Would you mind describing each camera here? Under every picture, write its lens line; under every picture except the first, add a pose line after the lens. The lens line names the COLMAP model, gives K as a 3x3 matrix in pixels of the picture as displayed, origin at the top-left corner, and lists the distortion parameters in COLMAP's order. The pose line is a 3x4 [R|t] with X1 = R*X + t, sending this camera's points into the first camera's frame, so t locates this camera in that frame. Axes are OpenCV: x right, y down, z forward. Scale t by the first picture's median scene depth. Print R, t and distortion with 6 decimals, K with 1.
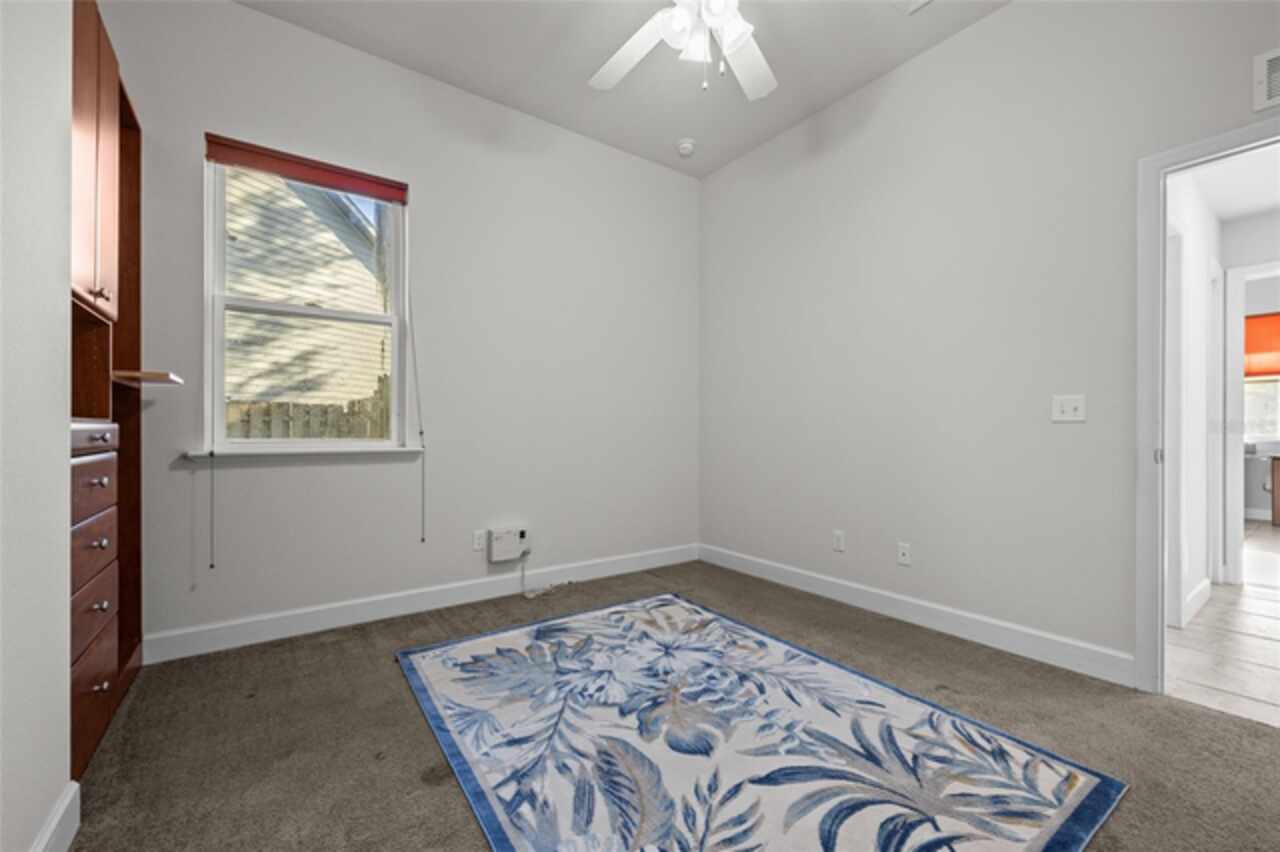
lens RADIAL K [[511.3, 0, 642.3], [0, 511.3, 428.7], [0, 0, 1]] dist [-0.001752, -0.000787]
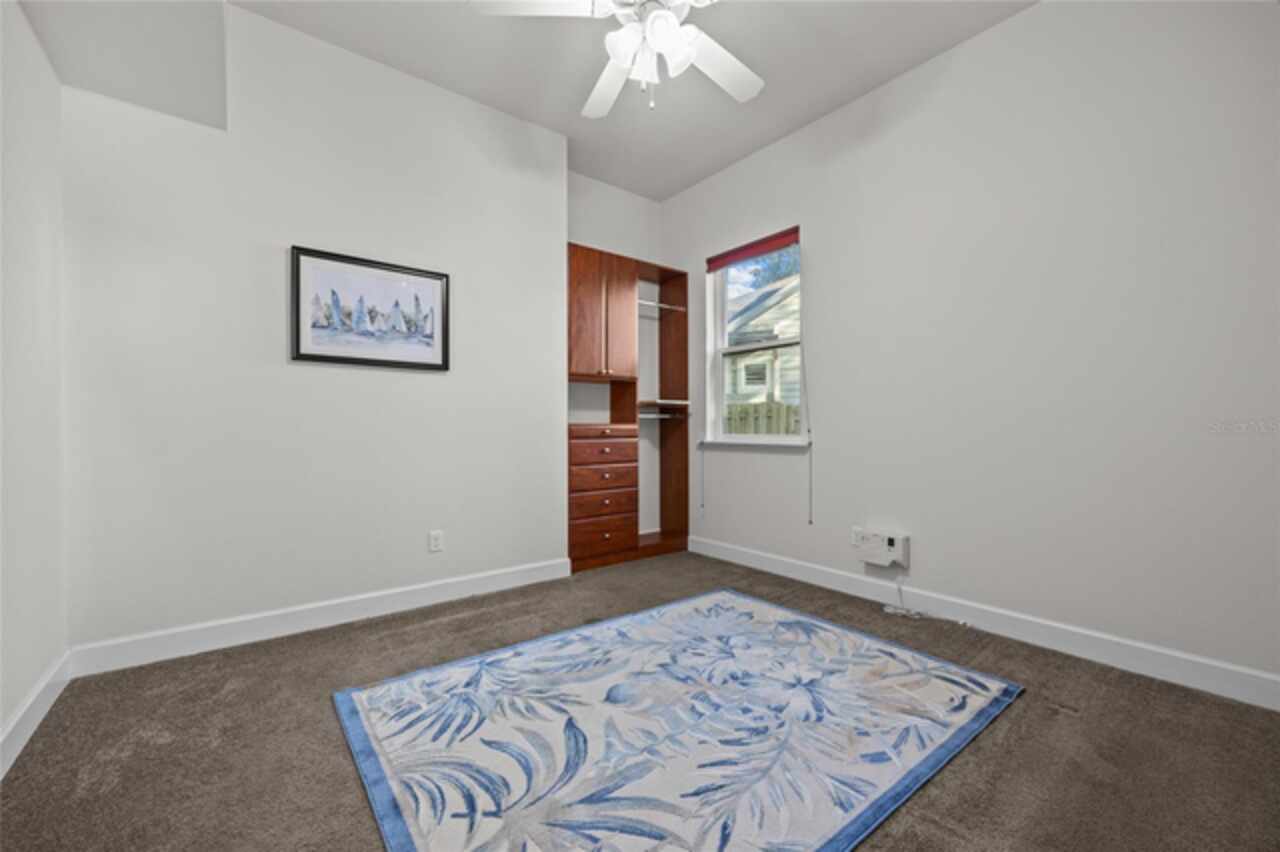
lens RADIAL K [[511.3, 0, 643.3], [0, 511.3, 428.5], [0, 0, 1]] dist [-0.001752, -0.000787]
pose [[0.049827, -0.001239, -0.998757, 0.911868], [0.003932, 0.999992, -0.001044, 0.004317], [0.998750, -0.003875, 0.049831, 0.711405]]
